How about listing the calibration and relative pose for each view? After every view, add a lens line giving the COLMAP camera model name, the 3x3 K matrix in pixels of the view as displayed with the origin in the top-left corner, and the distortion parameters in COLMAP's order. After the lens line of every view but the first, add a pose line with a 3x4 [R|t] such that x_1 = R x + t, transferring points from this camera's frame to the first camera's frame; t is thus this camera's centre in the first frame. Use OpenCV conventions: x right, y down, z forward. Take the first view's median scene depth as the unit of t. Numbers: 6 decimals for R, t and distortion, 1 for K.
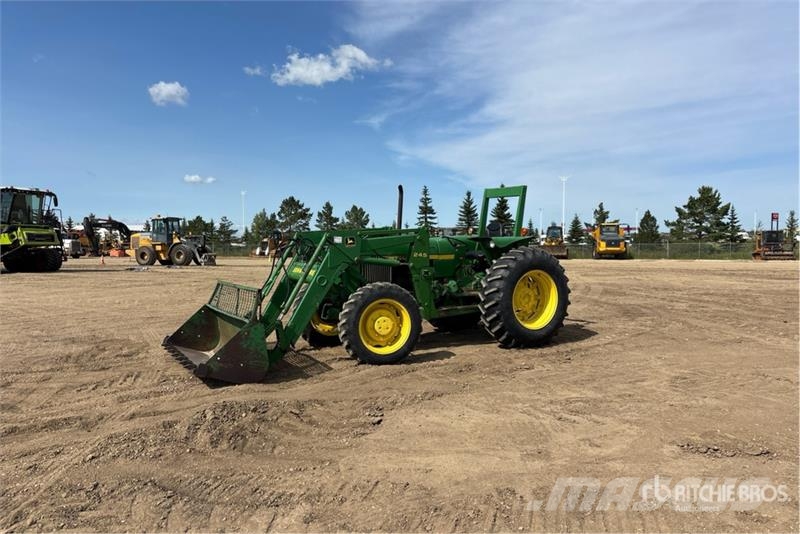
lens RADIAL K [[619.6, 0, 399.5], [0, 619.6, 263.3], [0, 0, 1]] dist [0.108894, -0.136614]
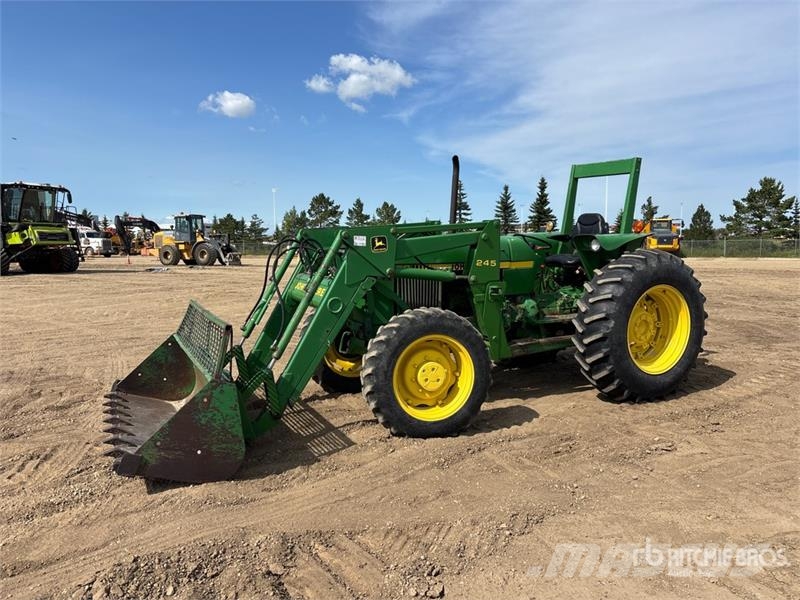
lens RADIAL K [[606.4, 0, 390.3], [0, 606.4, 300.4], [0, 0, 1]] dist [0.061751, -0.069767]
pose [[0.997920, 0.003089, -0.064384, -0.008434], [0.001143, 0.997847, 0.065581, -0.005289], [0.064448, -0.065518, 0.995768, 0.114016]]
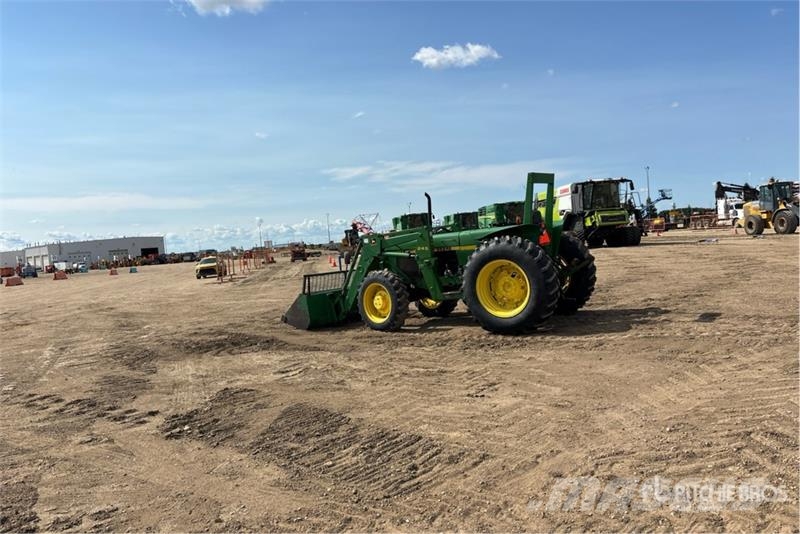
lens RADIAL K [[619.6, 0, 399.5], [0, 619.6, 263.3], [0, 0, 1]] dist [0.108894, -0.136614]
pose [[0.382001, 0.008216, -0.924126, 0.375753], [0.045708, 0.998569, 0.027772, -0.006605], [0.923031, -0.052849, 0.381078, 0.155894]]
